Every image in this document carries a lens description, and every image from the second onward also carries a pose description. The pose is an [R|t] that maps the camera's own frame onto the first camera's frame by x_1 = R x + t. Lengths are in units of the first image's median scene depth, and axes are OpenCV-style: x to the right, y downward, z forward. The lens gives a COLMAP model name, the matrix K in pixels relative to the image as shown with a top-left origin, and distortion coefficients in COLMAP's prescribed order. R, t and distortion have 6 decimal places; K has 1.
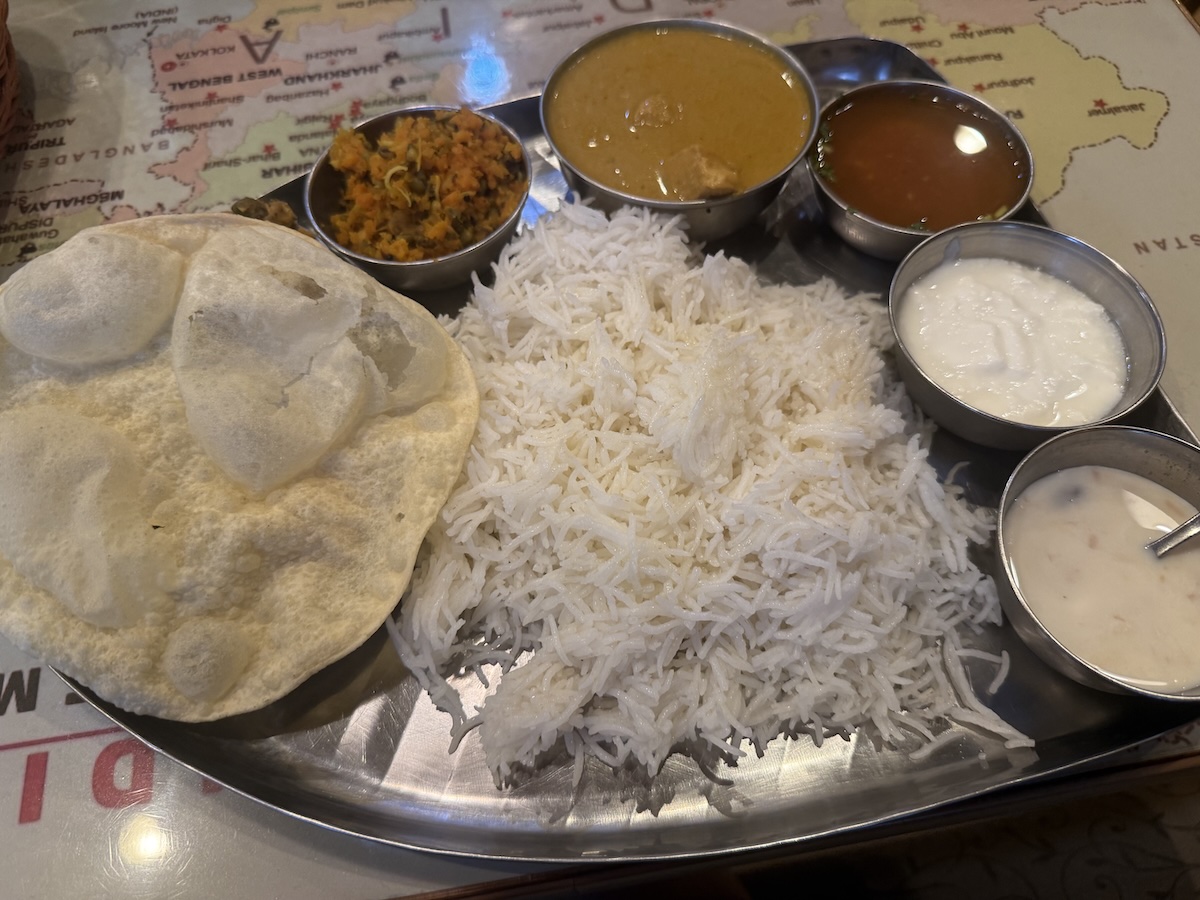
lens RADIAL K [[853.2, 0, 594.0], [0, 853.2, 446.9], [0, 0, 1]] dist [-0.050345, 0.023206]
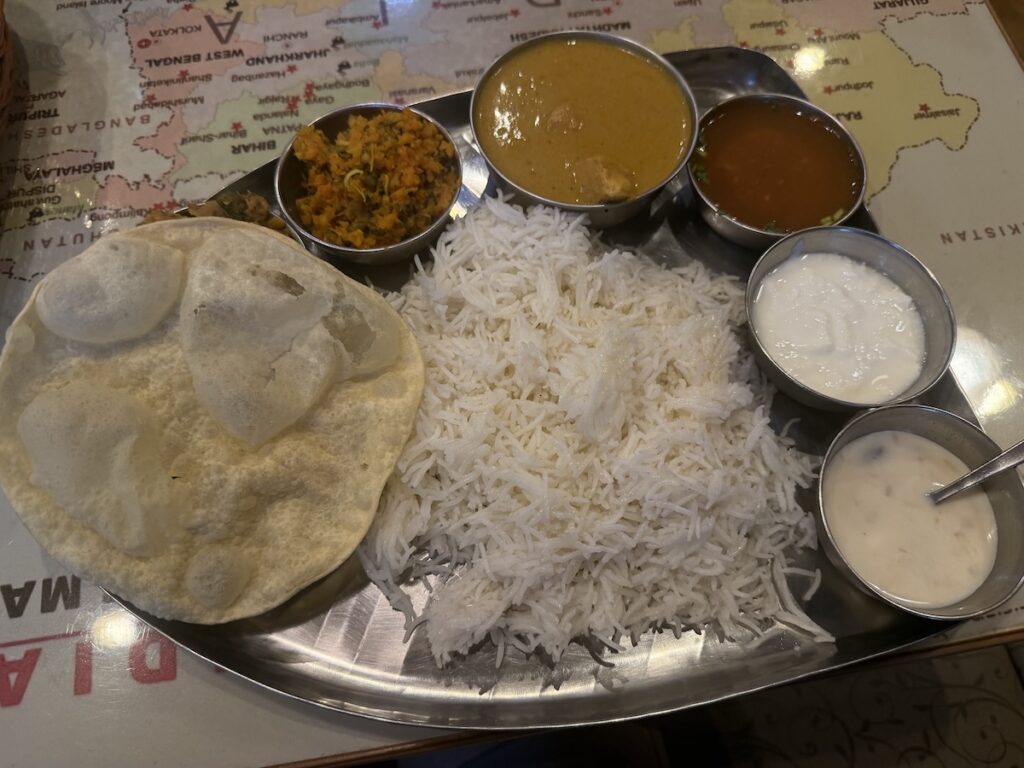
lens RADIAL K [[721.4, 0, 512.0], [0, 721.4, 384.0], [0, 0, 1]] dist [-0.031242, 0.003170]
pose [[0.999059, 0.014680, 0.040802, -0.044355], [-0.019140, 0.993617, 0.111171, -0.146449], [-0.038909, -0.111847, 0.992963, -0.071606]]
